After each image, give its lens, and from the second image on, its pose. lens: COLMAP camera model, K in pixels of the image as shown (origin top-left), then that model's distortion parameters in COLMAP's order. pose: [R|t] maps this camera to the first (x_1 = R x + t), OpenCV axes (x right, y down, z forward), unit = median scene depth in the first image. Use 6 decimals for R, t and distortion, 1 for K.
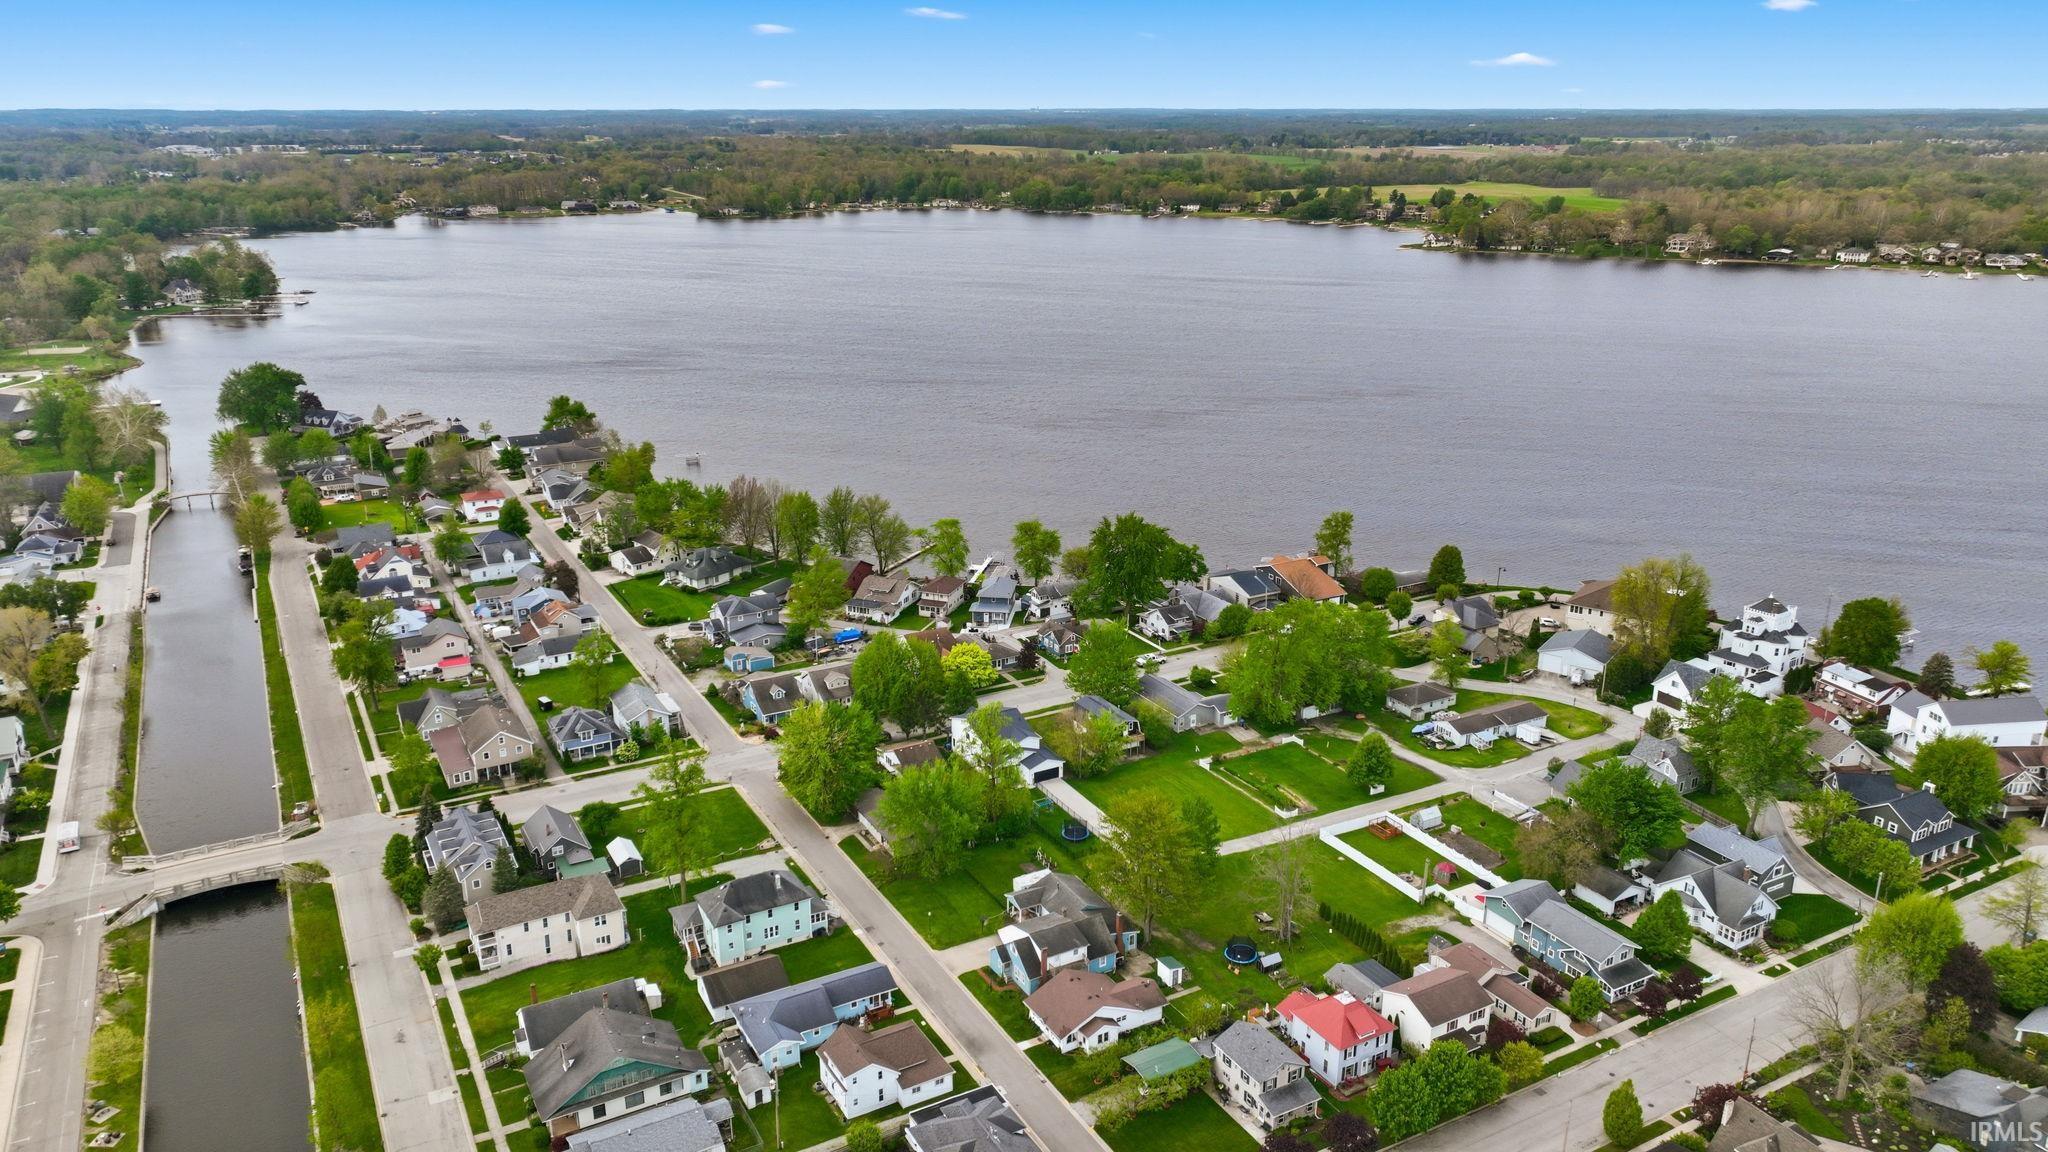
lens RADIAL K [[1438.6, 0, 1024.1], [0, 1438.6, 583.8], [0, 0, 1]] dist [0.003086, 0.007870]
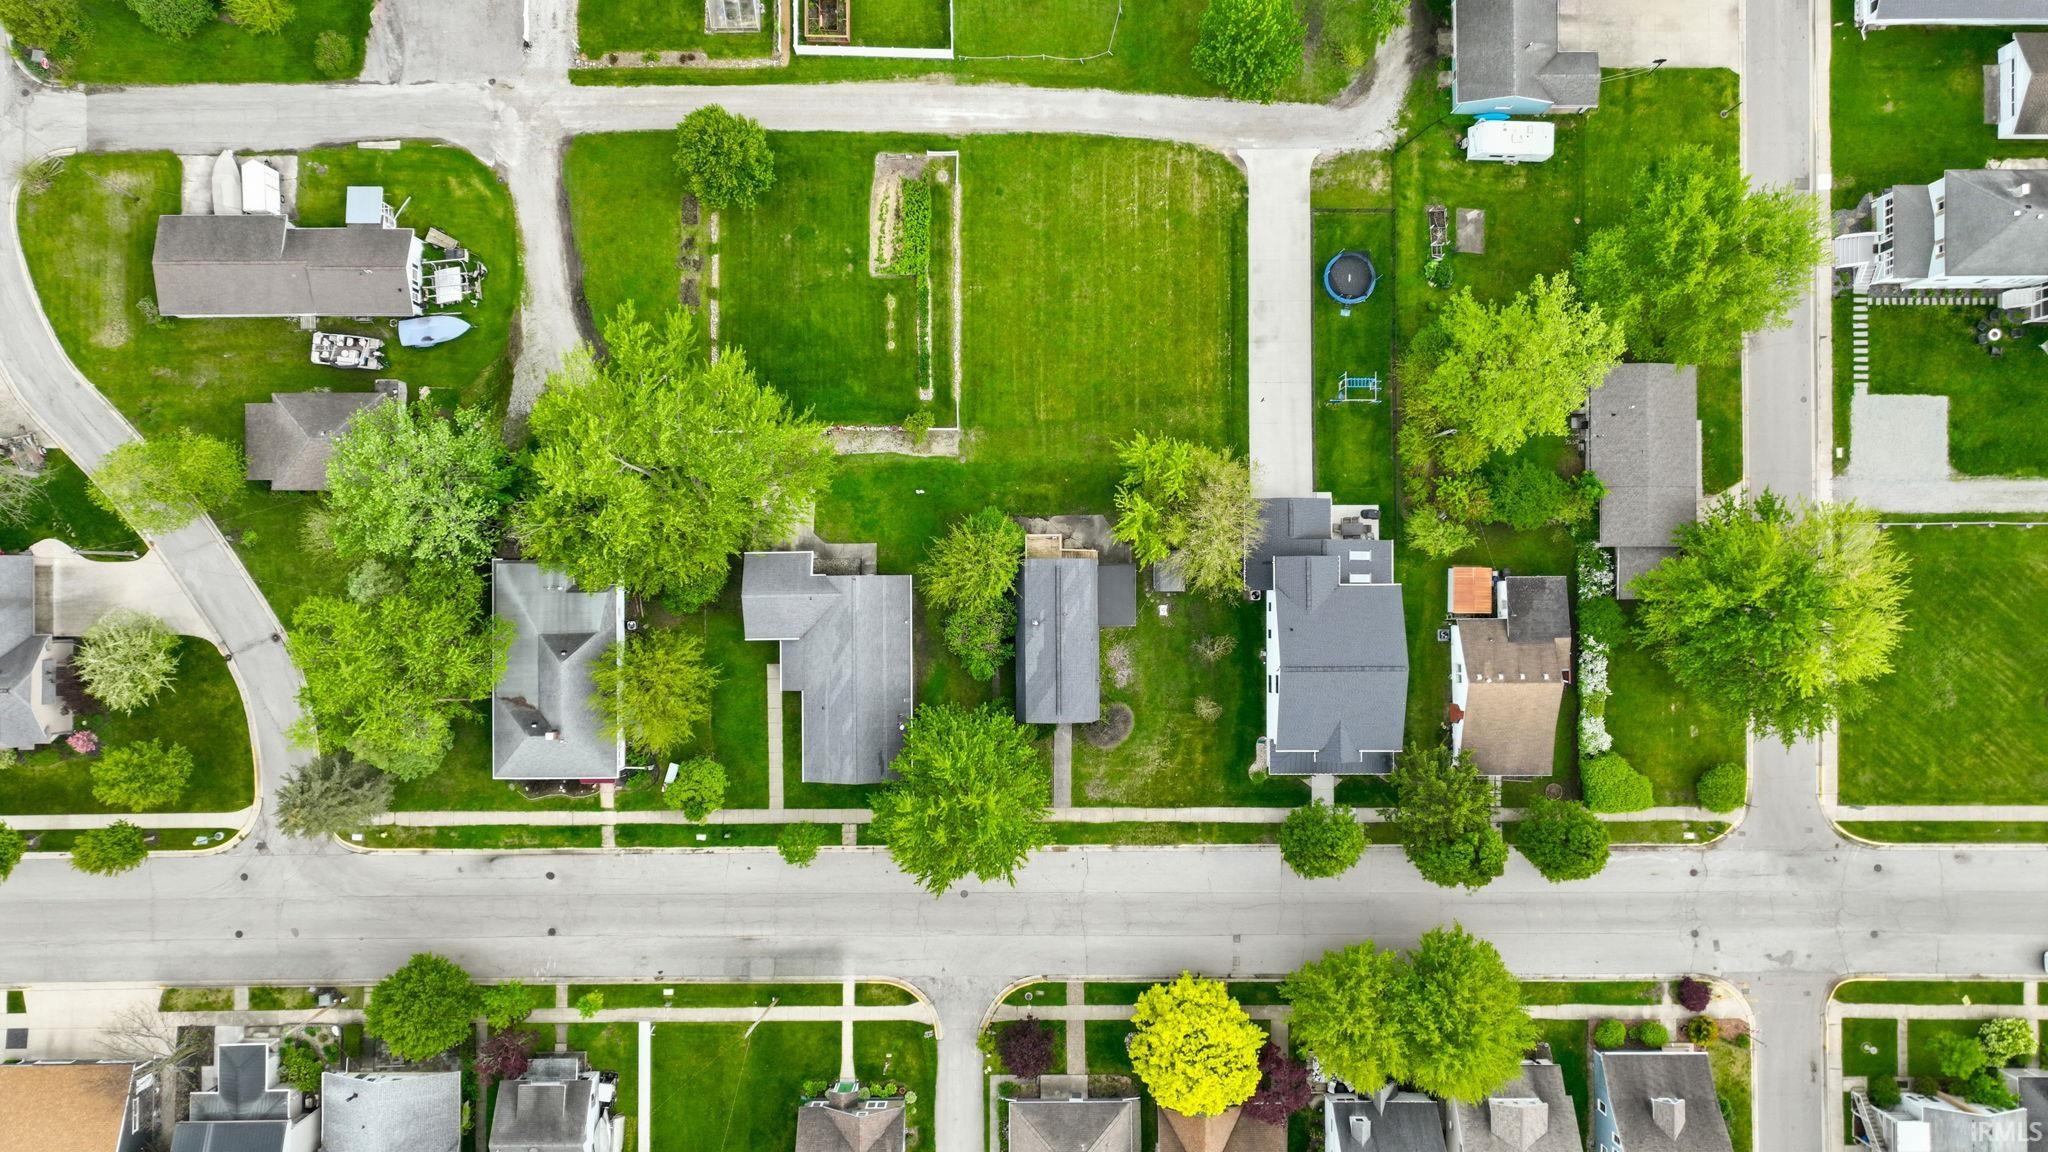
lens RADIAL K [[1438.6, 0, 1014.0], [0, 1438.6, 570.3], [0, 0, 1]] dist [0.003086, 0.007870]
pose [[-0.874446, -0.484991, 0.011352, 0.018272], [0.156422, -0.259725, 0.952930, -0.080988], [-0.459214, 0.835061, 0.302978, 0.208142]]
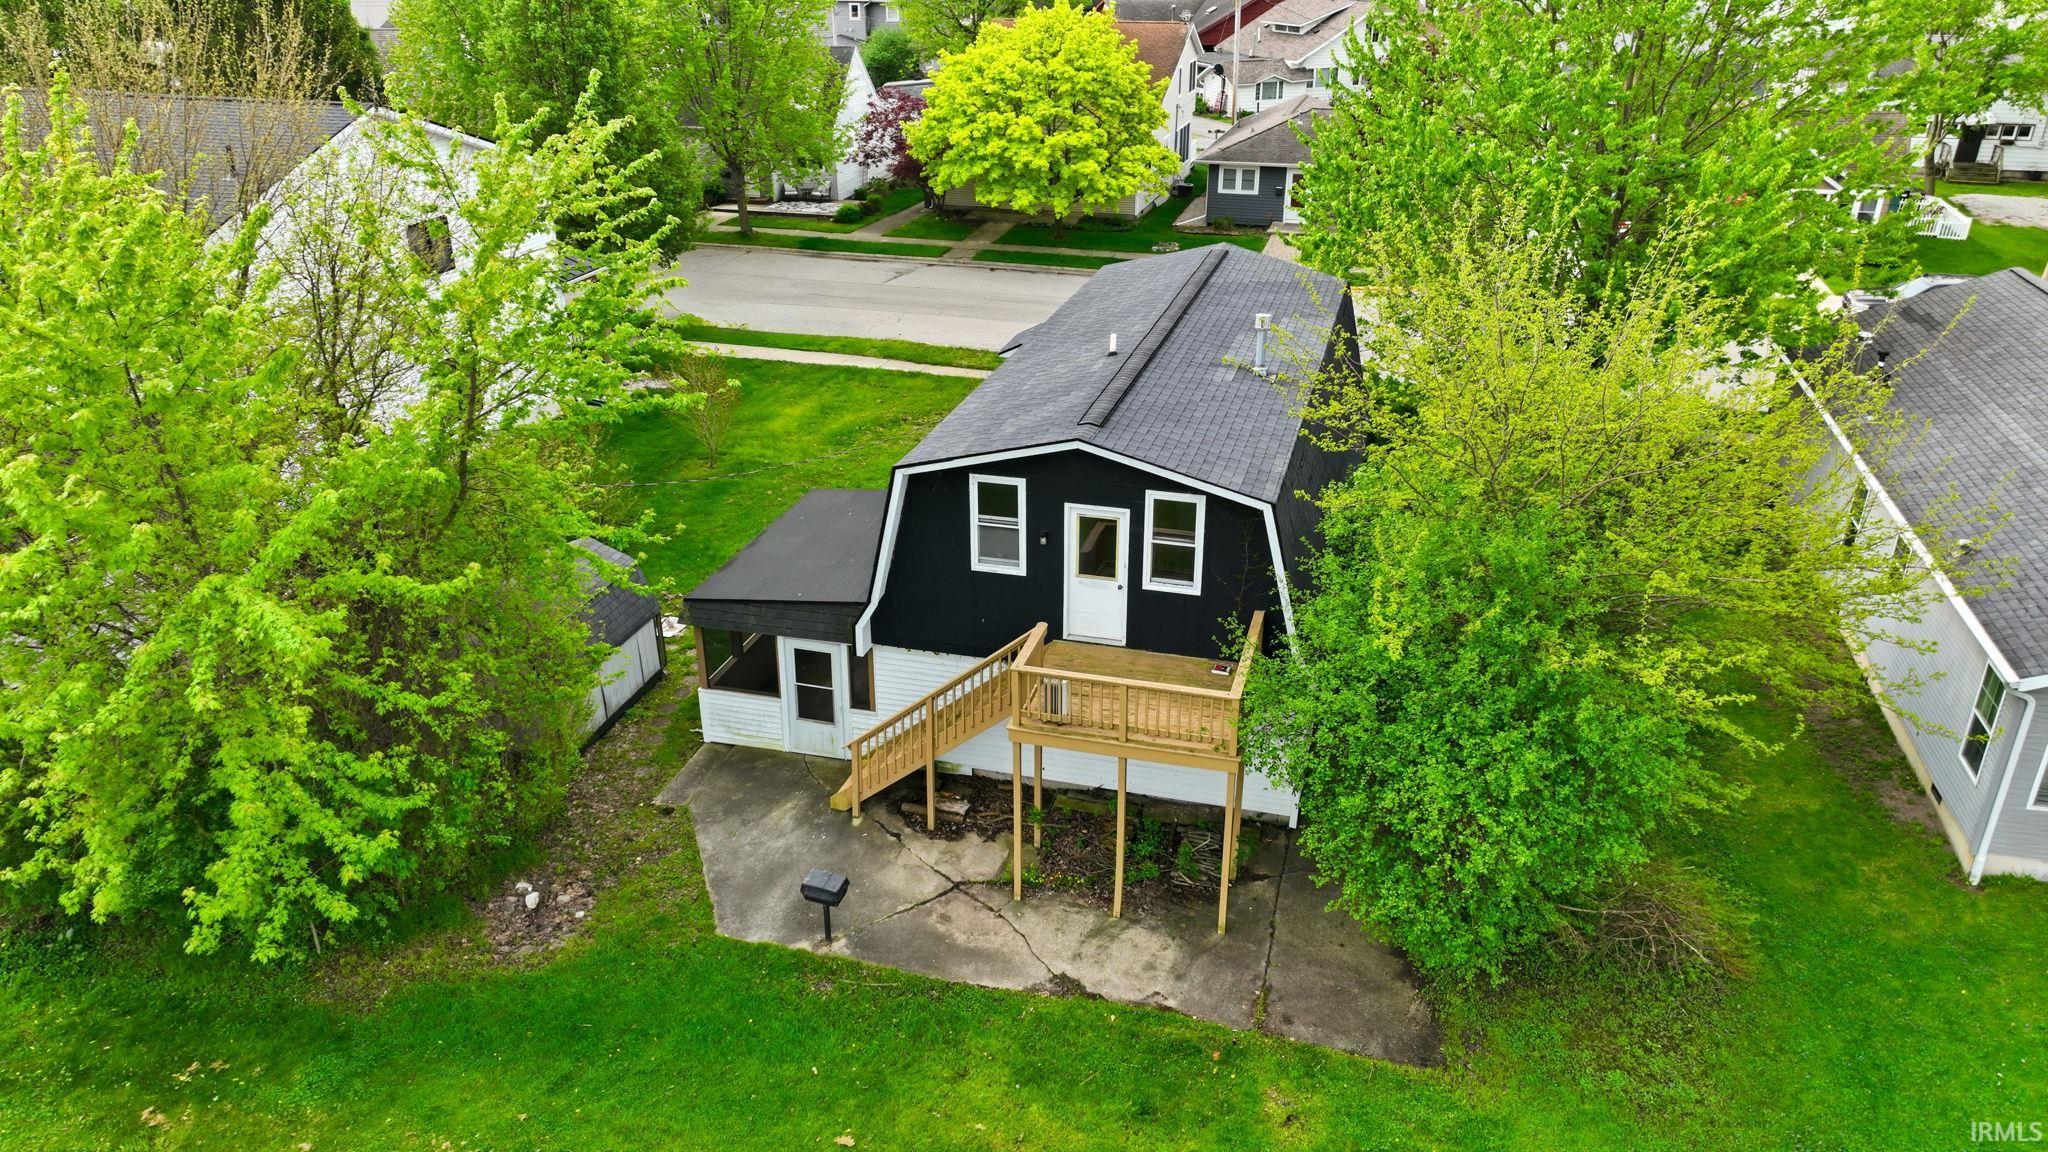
lens RADIAL K [[1438.6, 0, 1023.0], [0, 1438.6, 592.5], [0, 0, 1]] dist [0.003086, 0.007870]
pose [[0.707323, 0.304314, -0.638034, 0.028548], [-0.221366, 0.952549, 0.208917, 0.020882], [0.671336, -0.006532, 0.741125, 0.224858]]
